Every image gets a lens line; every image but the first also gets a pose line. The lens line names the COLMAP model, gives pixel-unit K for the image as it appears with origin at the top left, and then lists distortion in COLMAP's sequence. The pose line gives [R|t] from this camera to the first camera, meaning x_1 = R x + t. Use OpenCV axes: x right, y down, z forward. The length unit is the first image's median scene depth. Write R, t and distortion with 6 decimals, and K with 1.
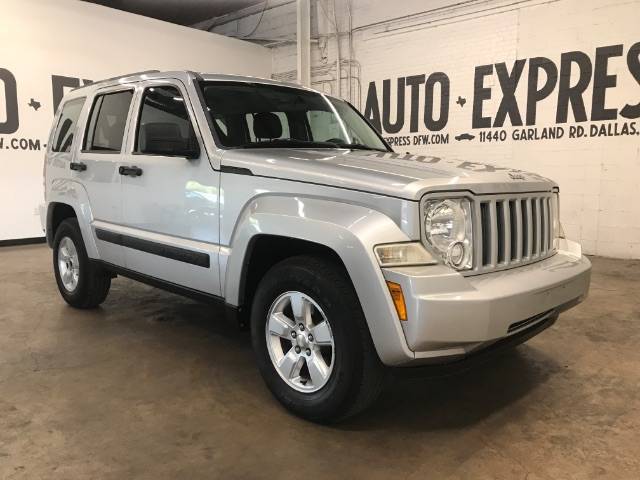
lens RADIAL K [[520.4, 0, 318.6], [0, 520.4, 239.5], [0, 0, 1]] dist [0.008659, 0.006788]
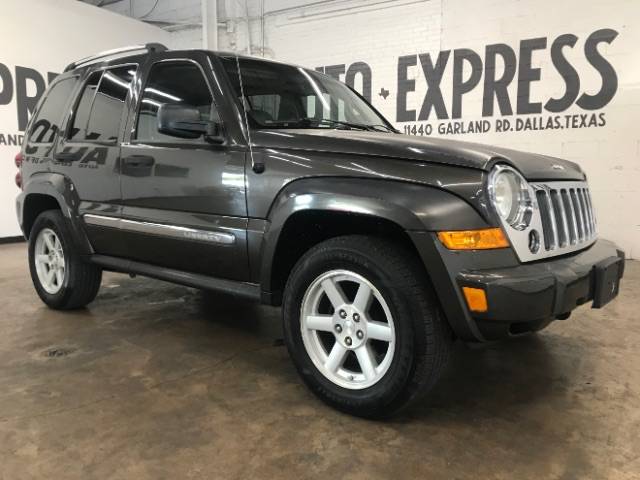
lens RADIAL K [[520.4, 0, 318.6], [0, 520.4, 239.5], [0, 0, 1]] dist [0.008659, 0.006788]
pose [[0.980389, -0.024085, 0.195596, -0.039178], [0.025730, 0.999652, -0.005874, 0.003926], [-0.195386, 0.010791, 0.980667, 0.105335]]
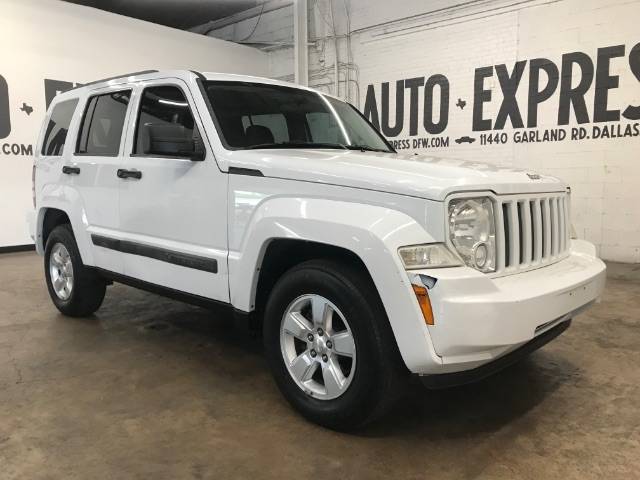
lens RADIAL K [[522.7, 0, 320.0], [0, 522.7, 240.0], [0, 0, 1]] dist [0.008531, 0.003470]
pose [[0.999974, -0.005855, 0.004300, 0.001118], [0.005904, 0.999917, -0.011453, 0.002379], [-0.004233, 0.011478, 0.999925, 0.016434]]
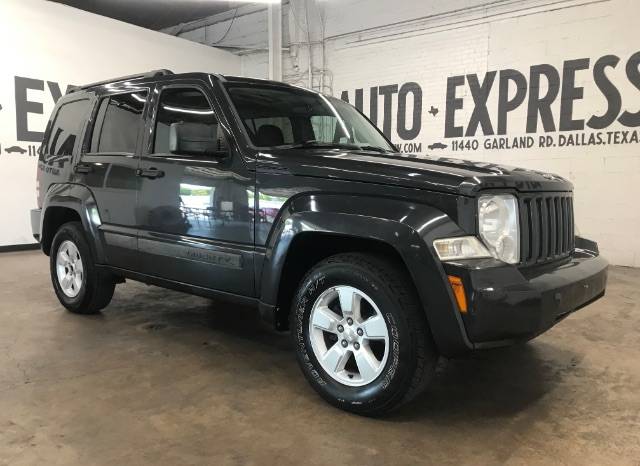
lens RADIAL K [[519.3, 0, 318.5], [0, 519.3, 240.2], [0, 0, 1]] dist [0.009853, 0.006410]
pose [[0.996620, -0.003819, 0.082063, -0.038616], [0.005544, 0.999768, -0.020807, 0.008022], [-0.081965, 0.021192, 0.996410, 0.012458]]
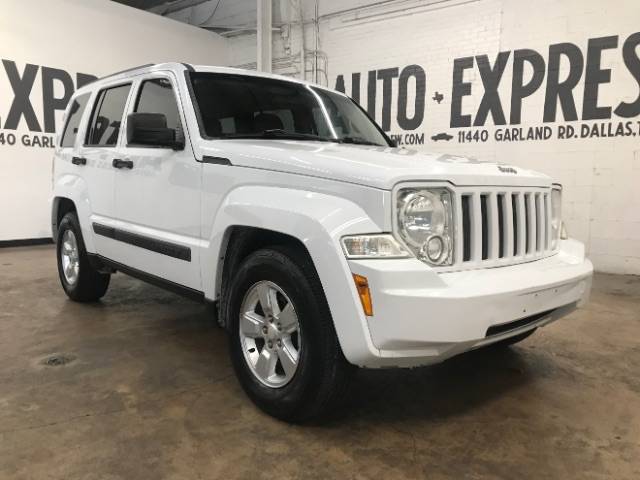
lens RADIAL K [[522.7, 0, 320.0], [0, 522.7, 240.0], [0, 0, 1]] dist [0.008531, 0.003470]
pose [[0.997537, 0.007856, 0.069700, 0.008711], [-0.006864, 0.999872, -0.014463, -0.003842], [-0.069805, 0.013949, 0.997463, 0.124544]]
